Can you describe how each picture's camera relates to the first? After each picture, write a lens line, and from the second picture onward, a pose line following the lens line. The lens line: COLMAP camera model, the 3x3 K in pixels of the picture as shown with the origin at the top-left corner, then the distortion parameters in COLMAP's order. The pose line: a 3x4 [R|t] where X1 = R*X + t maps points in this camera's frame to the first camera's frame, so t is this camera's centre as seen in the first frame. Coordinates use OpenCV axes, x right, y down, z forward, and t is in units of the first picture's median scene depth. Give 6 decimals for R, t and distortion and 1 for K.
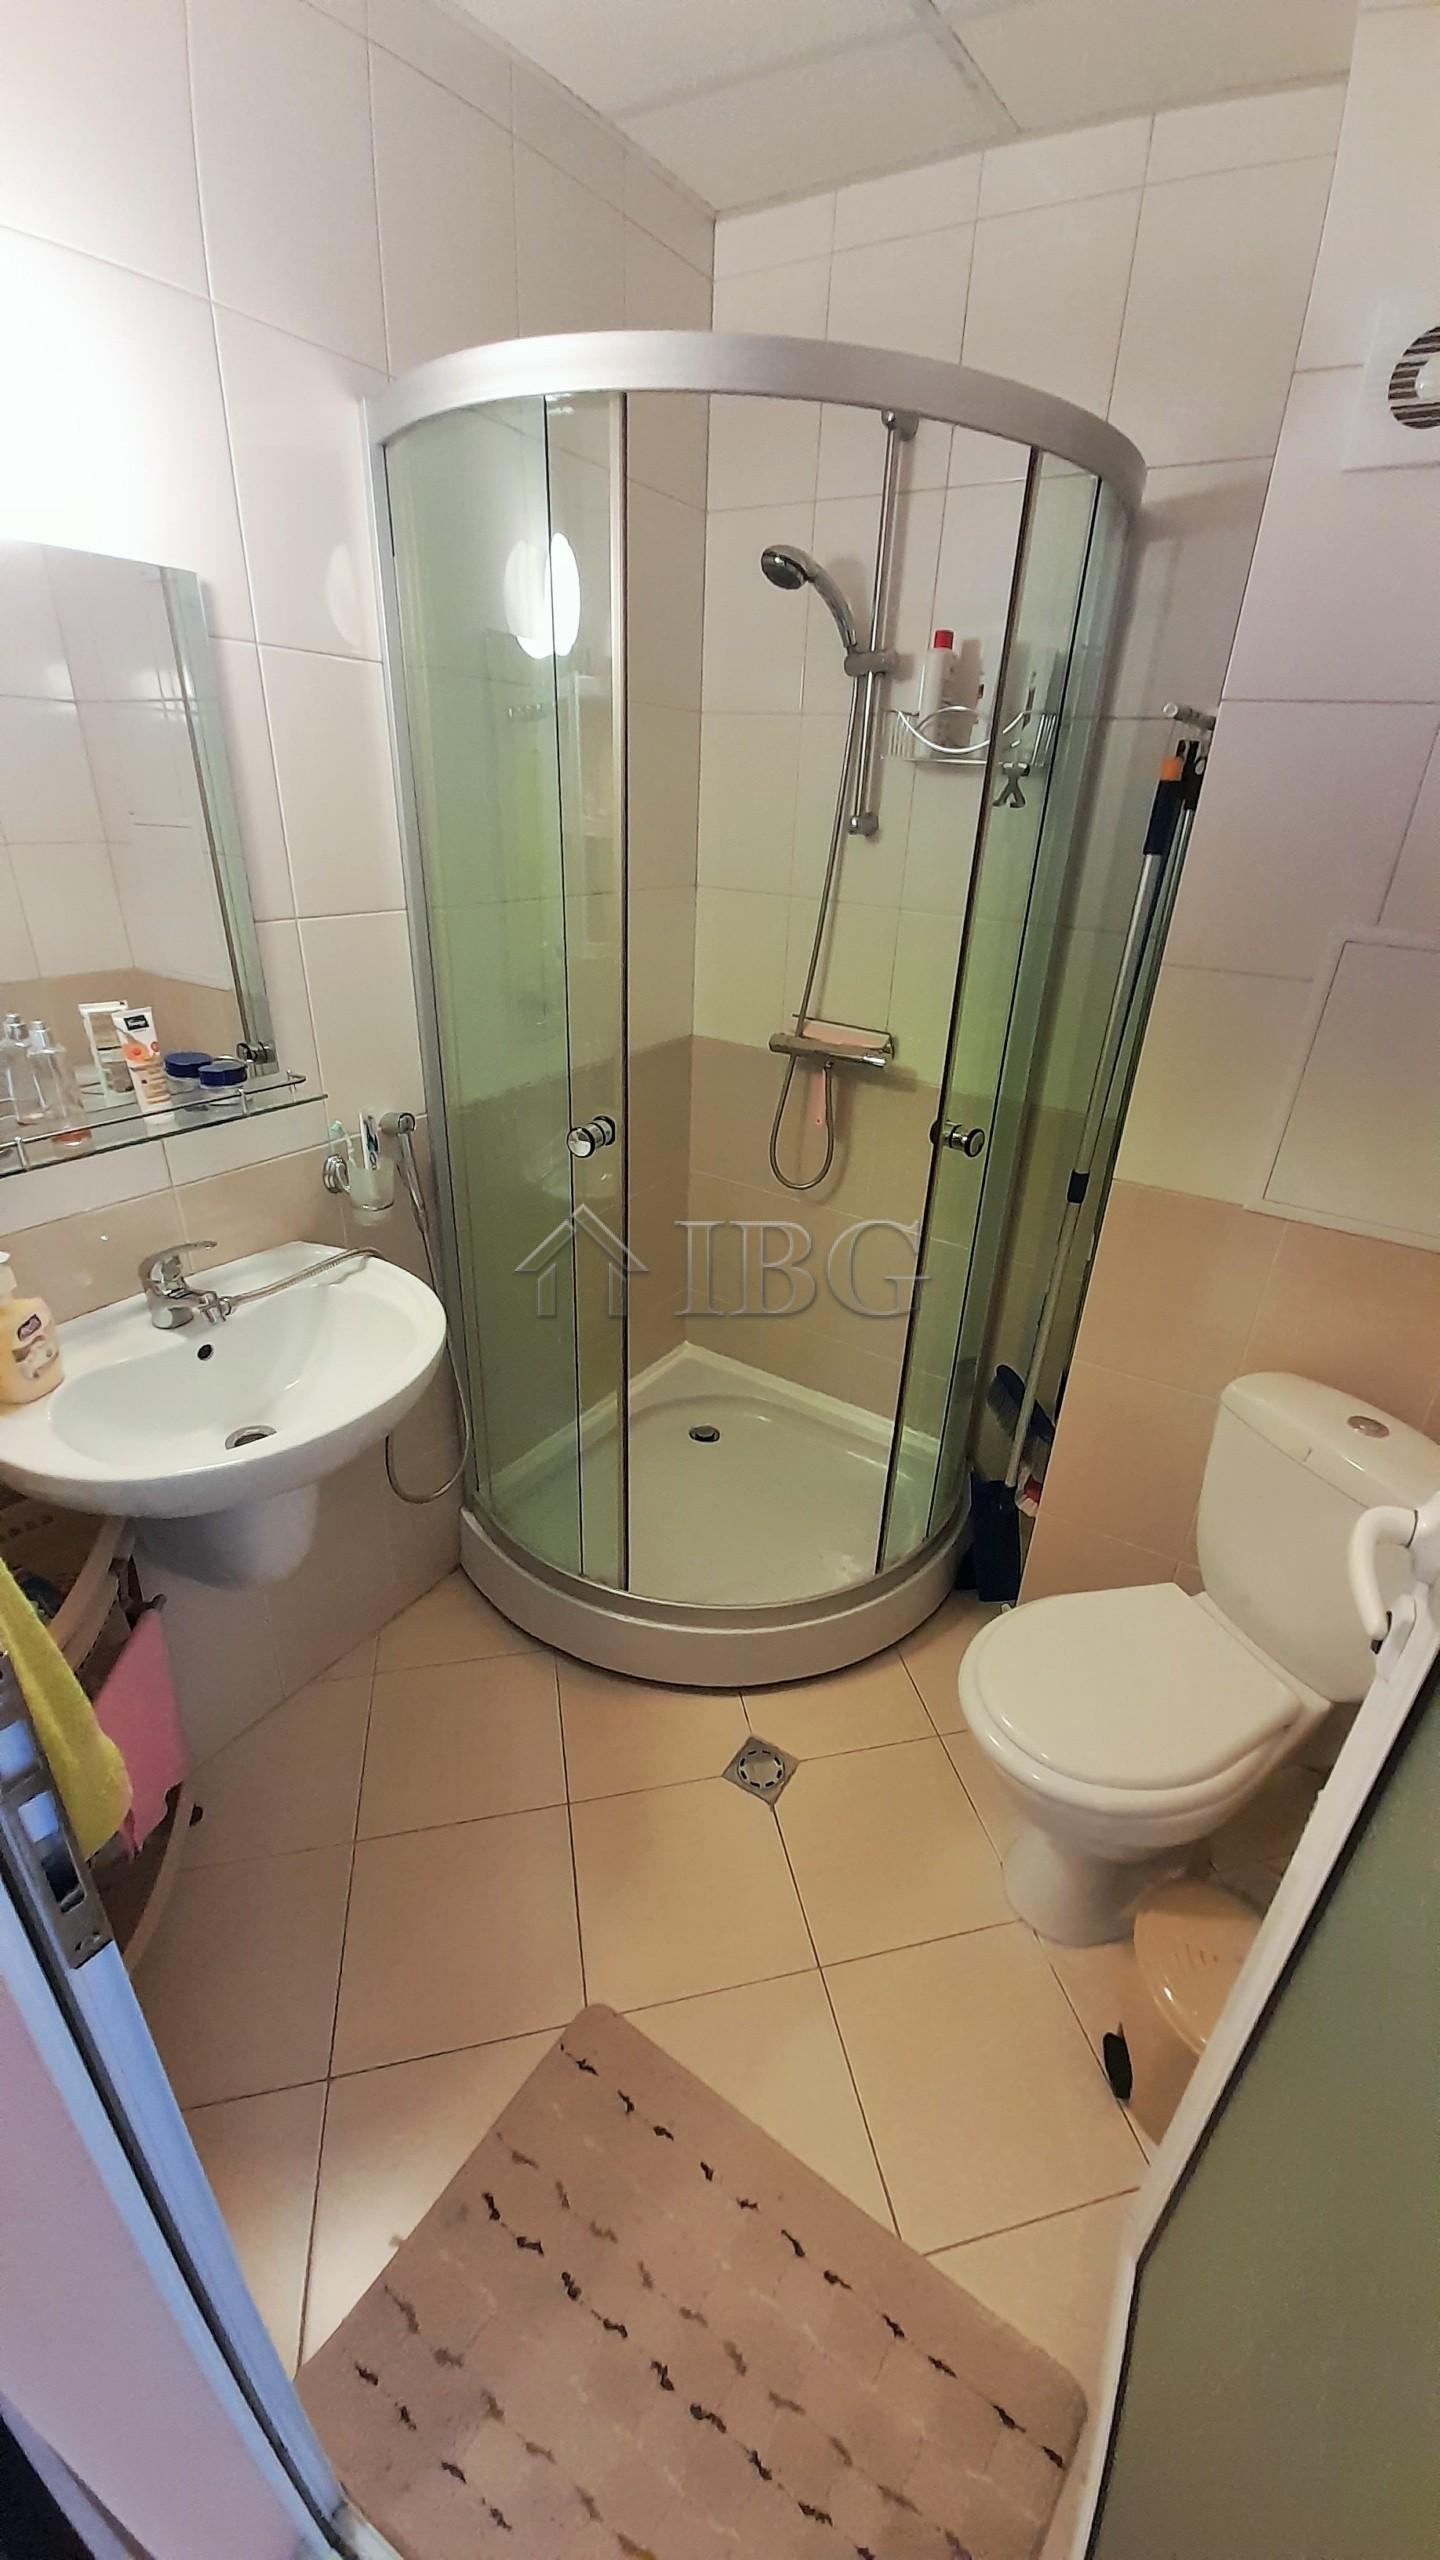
lens RADIAL K [[1007.5, 0, 720.0], [0, 1007.5, 1280.0], [0, 0, 1]] dist [0.023229, -0.000078]
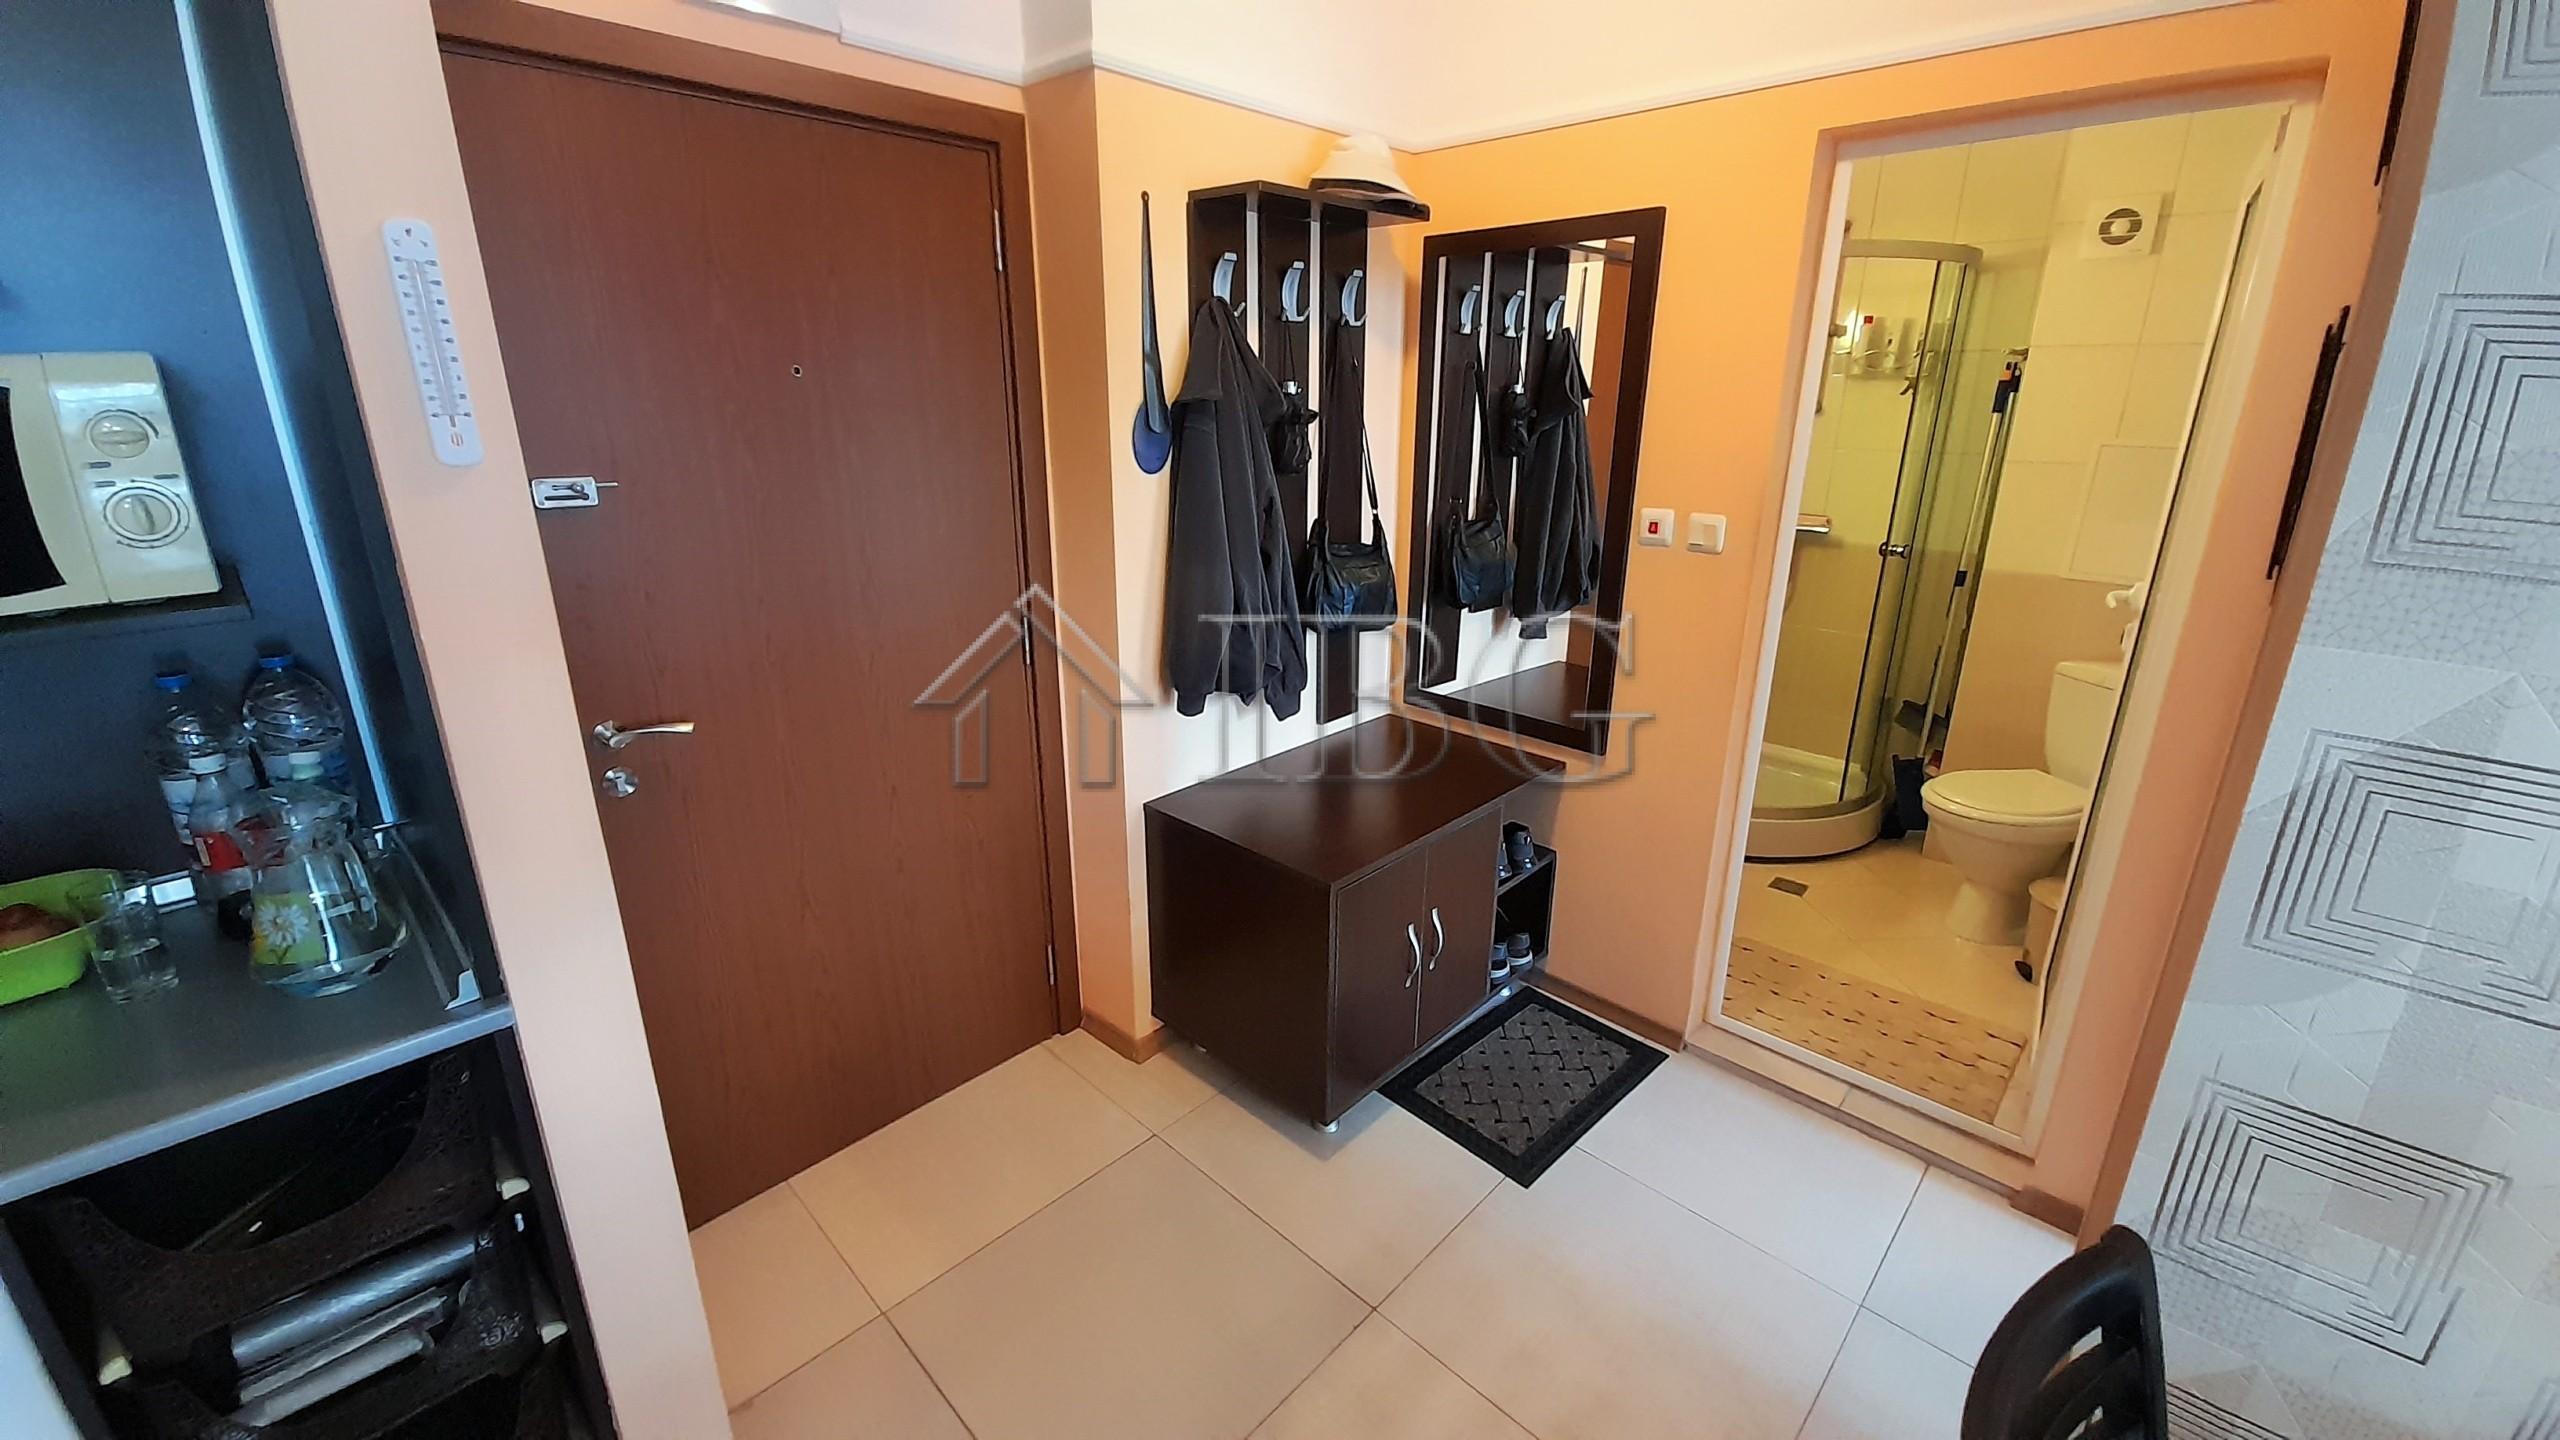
lens RADIAL K [[1007.5, 0, 1276.7], [0, 1007.5, 696.8], [0, 0, 1]] dist [0.023229, -0.000078]
pose [[0.980921, 0.025682, -0.192701, -0.557692], [-0.058454, 0.984329, -0.166370, 0.542782], [0.185408, 0.174460, 0.967051, -1.104441]]
